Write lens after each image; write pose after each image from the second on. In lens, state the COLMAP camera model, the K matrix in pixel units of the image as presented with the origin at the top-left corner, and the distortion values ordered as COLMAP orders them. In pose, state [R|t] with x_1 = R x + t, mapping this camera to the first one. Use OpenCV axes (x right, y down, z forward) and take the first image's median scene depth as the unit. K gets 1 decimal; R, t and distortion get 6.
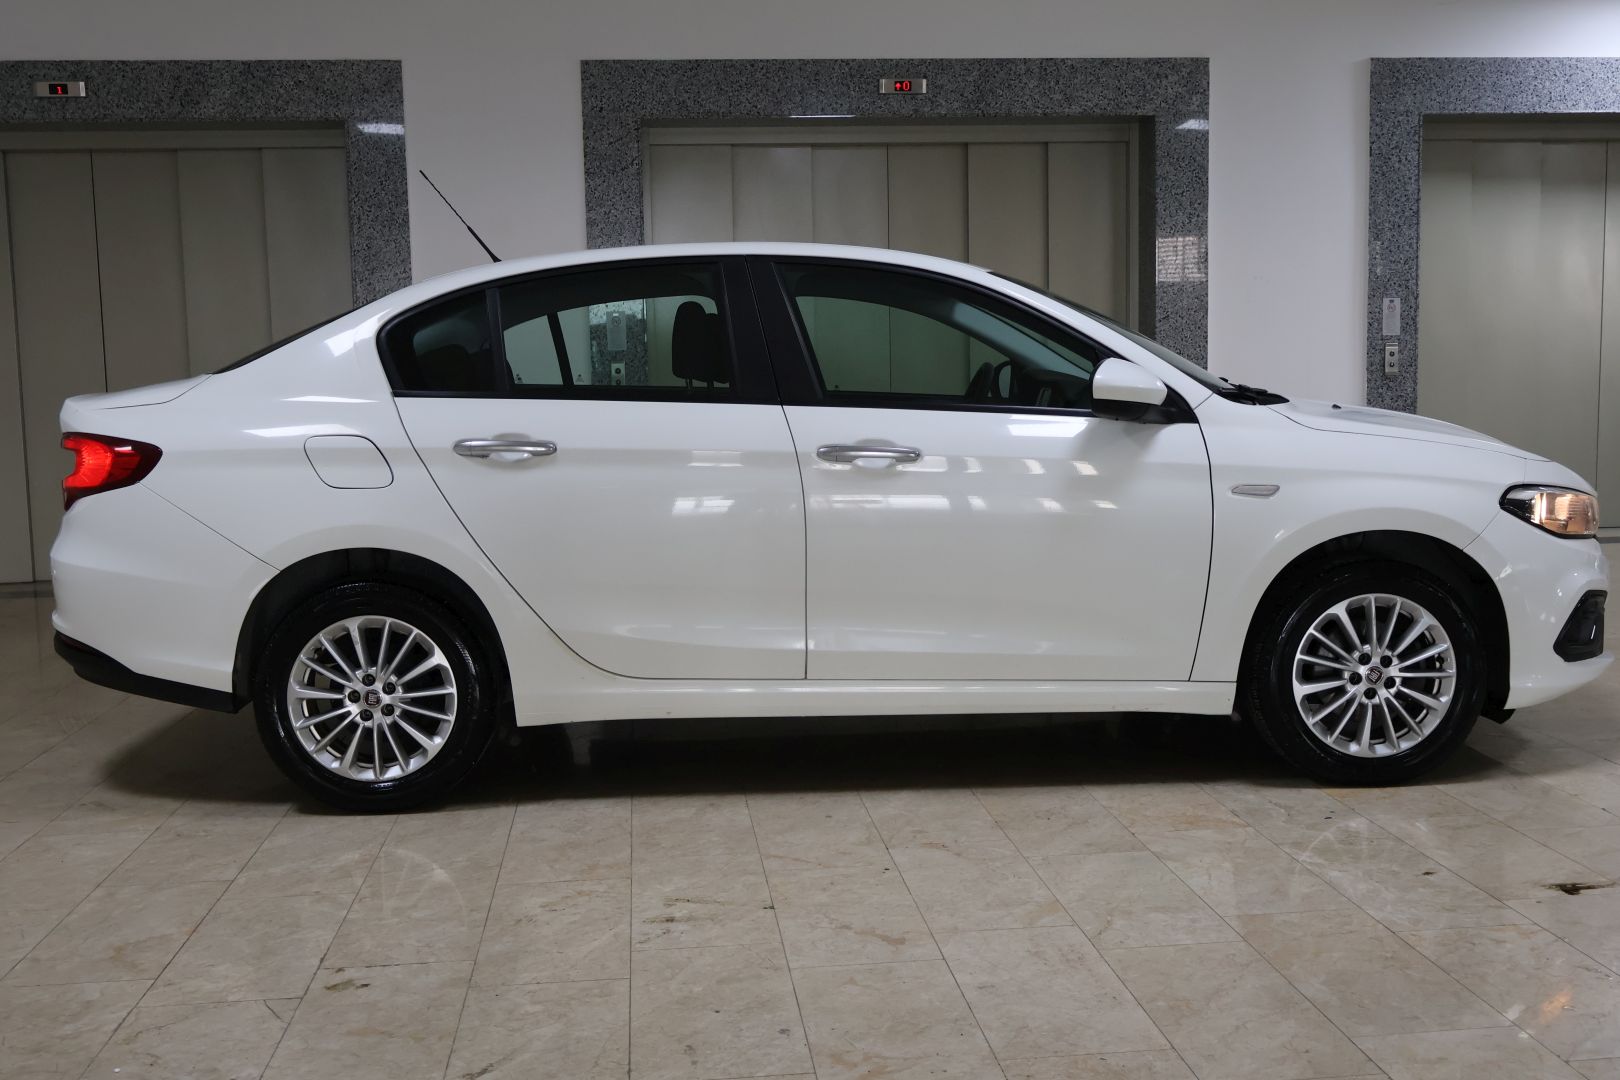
lens RADIAL K [[1664.9, 0, 808.2], [0, 1664.9, 538.0], [0, 0, 1]] dist [-0.011466, 0.000000]
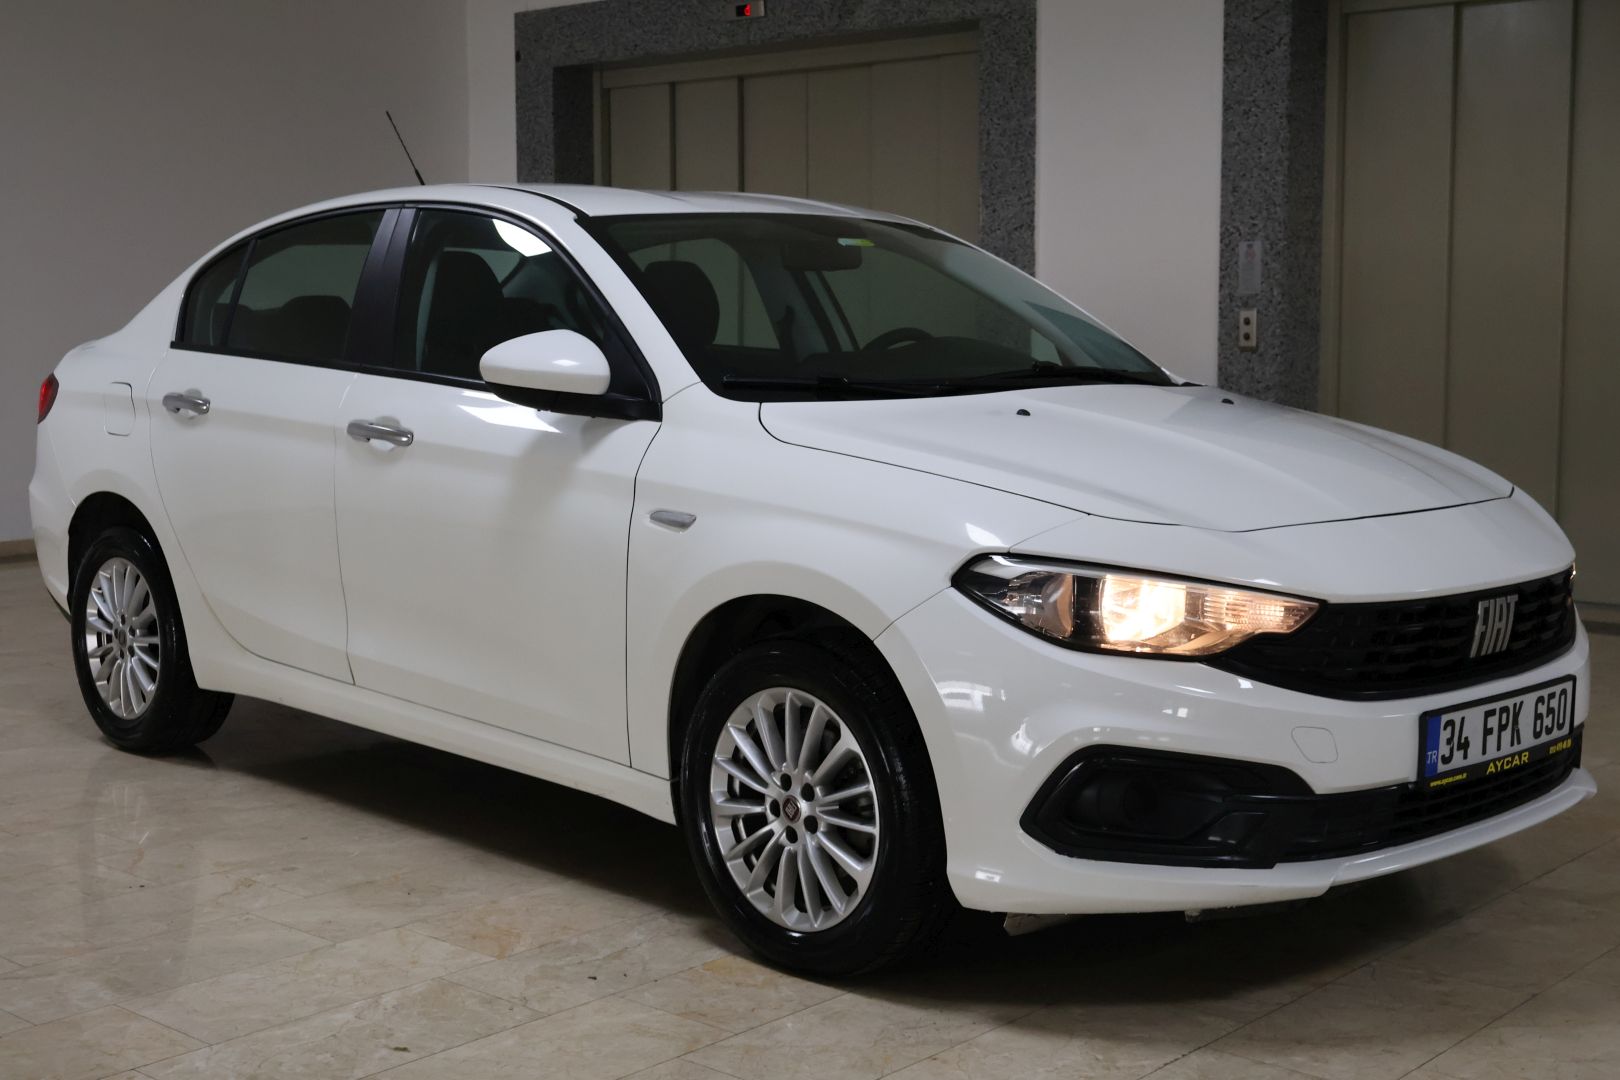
lens RADIAL K [[2138.7, 0, 808.9], [0, 2138.7, 547.0], [0, 0, 1]] dist [-0.015536, 0.000000]
pose [[0.657555, 0.102961, -0.746338, 0.975620], [-0.089412, 0.994282, 0.058390, -0.074174], [0.748082, 0.028337, 0.663001, 0.420842]]
